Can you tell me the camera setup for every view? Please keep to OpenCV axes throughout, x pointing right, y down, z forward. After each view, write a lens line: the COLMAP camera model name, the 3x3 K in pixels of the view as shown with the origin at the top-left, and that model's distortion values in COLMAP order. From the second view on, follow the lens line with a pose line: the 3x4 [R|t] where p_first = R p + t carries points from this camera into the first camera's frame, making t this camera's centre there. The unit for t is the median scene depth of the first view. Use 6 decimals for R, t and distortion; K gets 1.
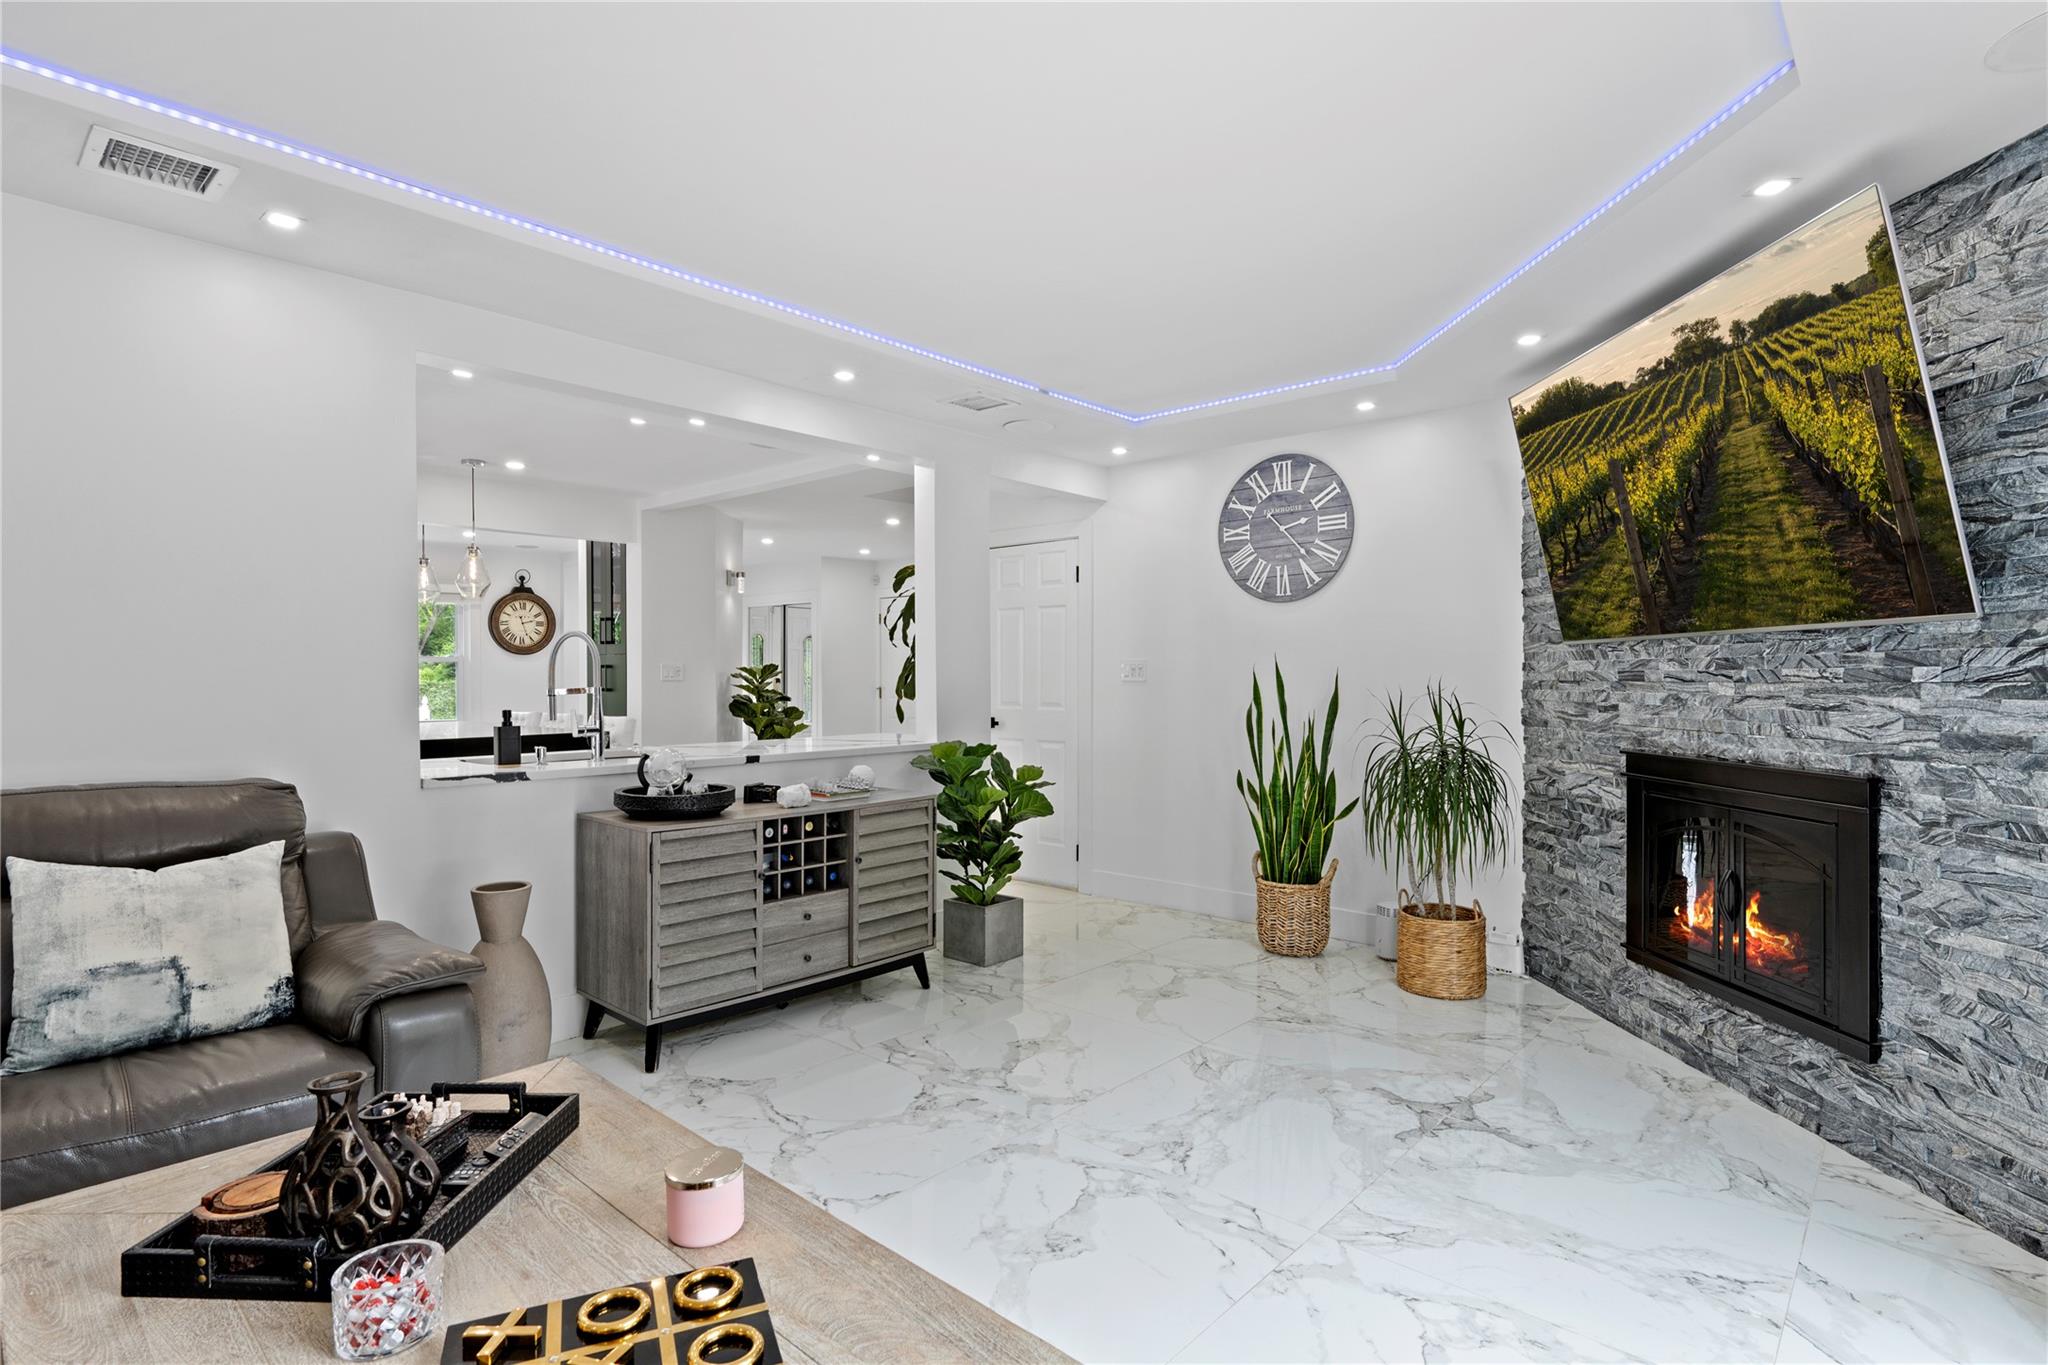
lens RADIAL K [[1029.0, 0, 1020.6], [0, 1029.0, 680.9], [0, 0, 1]] dist [-0.001401, 0.001967]
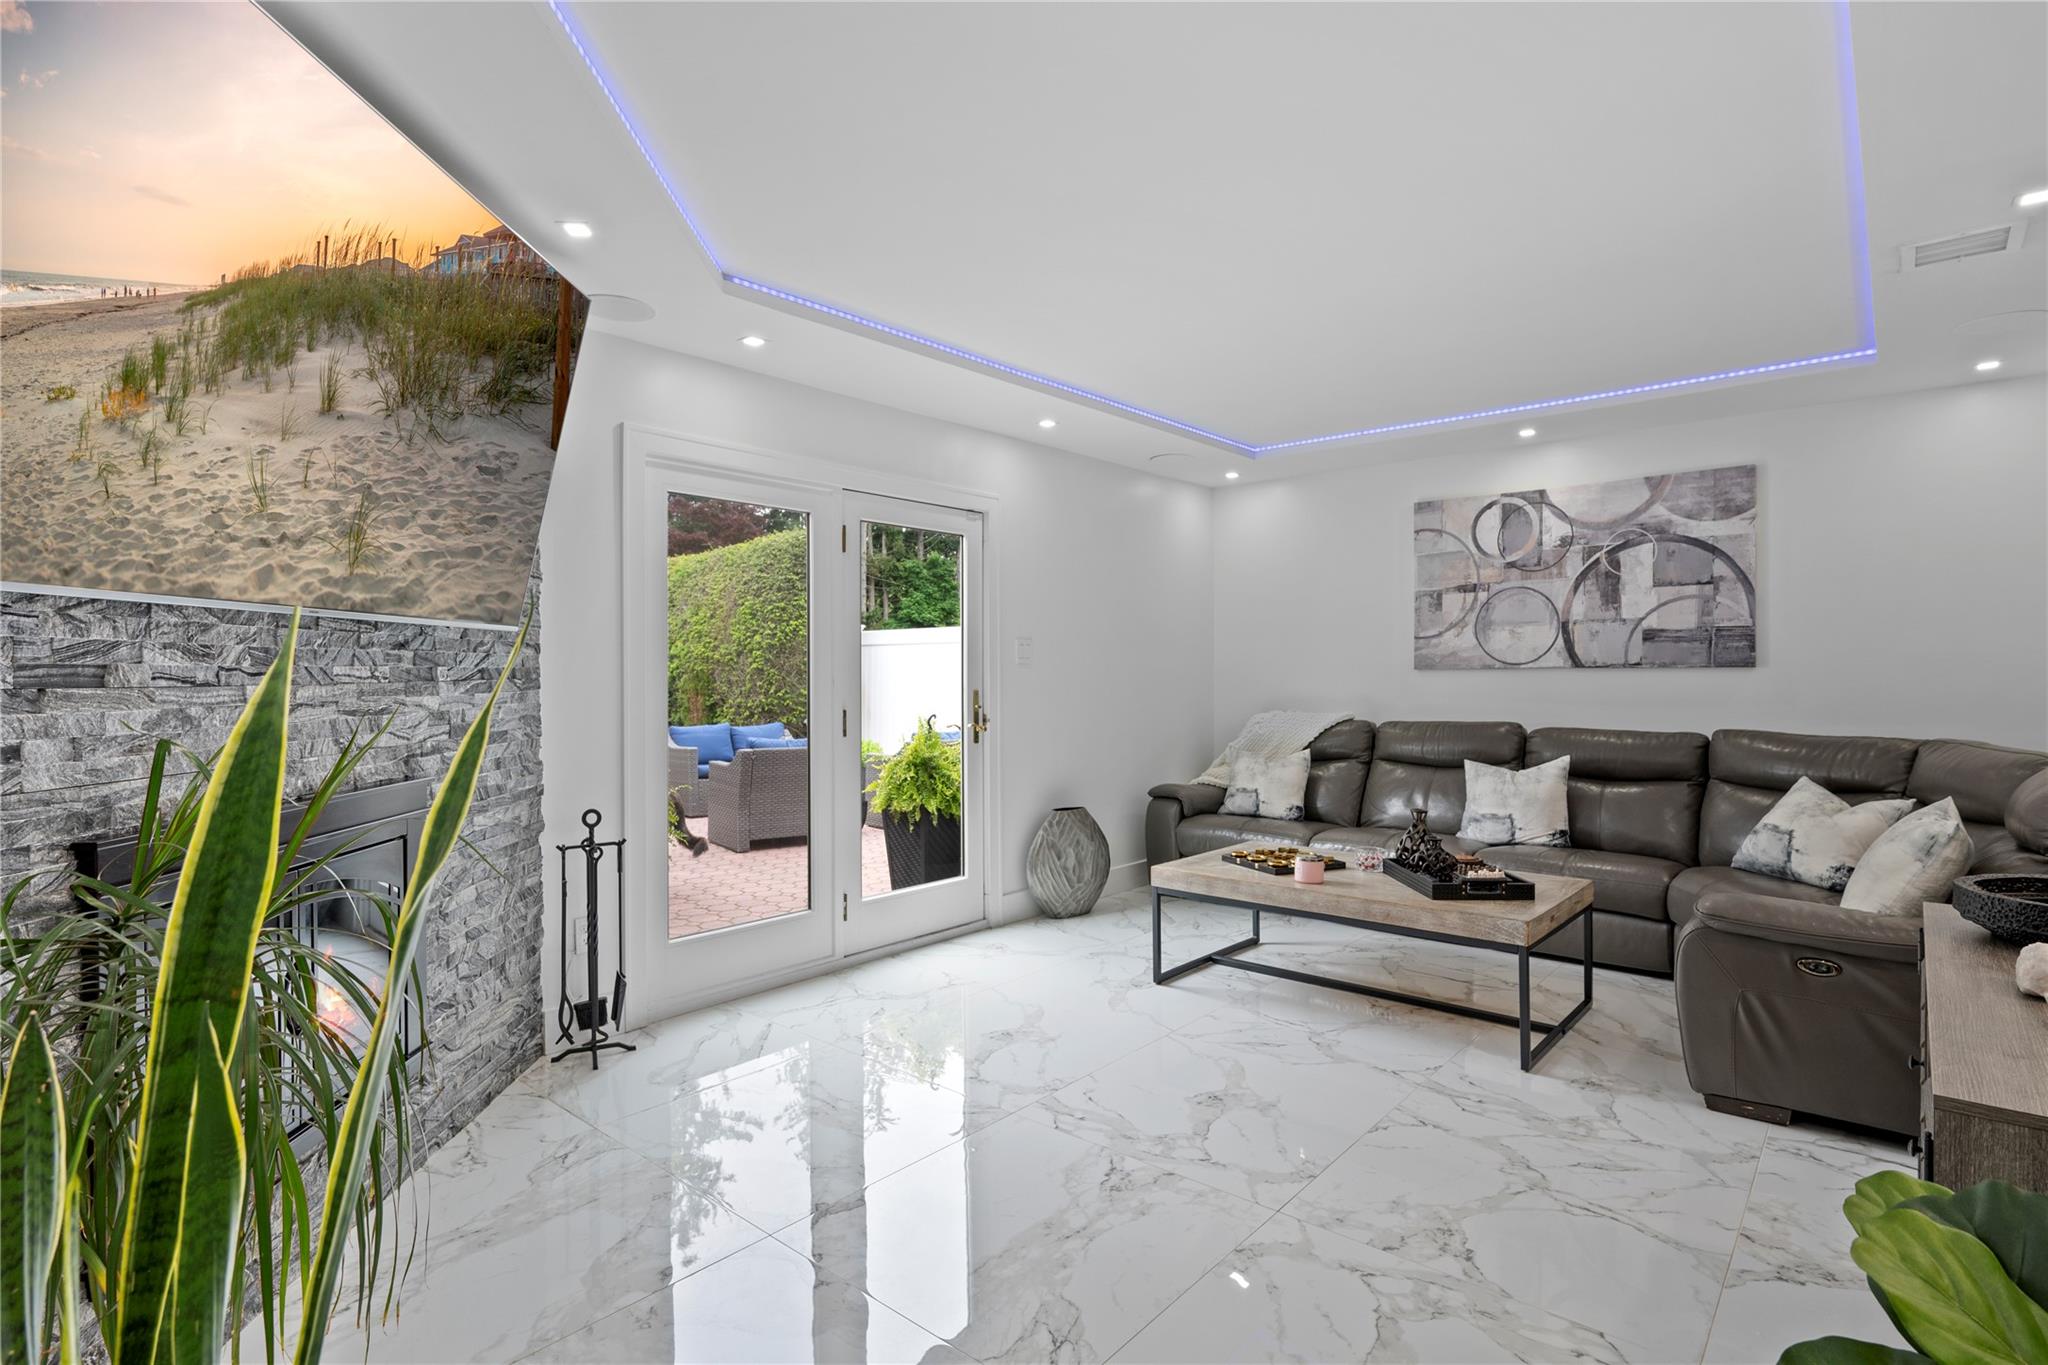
lens RADIAL K [[1029.0, 0, 1025.8], [0, 1029.0, 685.8], [0, 0, 1]] dist [-0.001401, 0.001967]
pose [[-0.999719, 0.003494, -0.023439, 0.220372], [0.003113, 0.999863, 0.016258, -0.007450], [0.023492, 0.016181, -0.999593, 1.658178]]
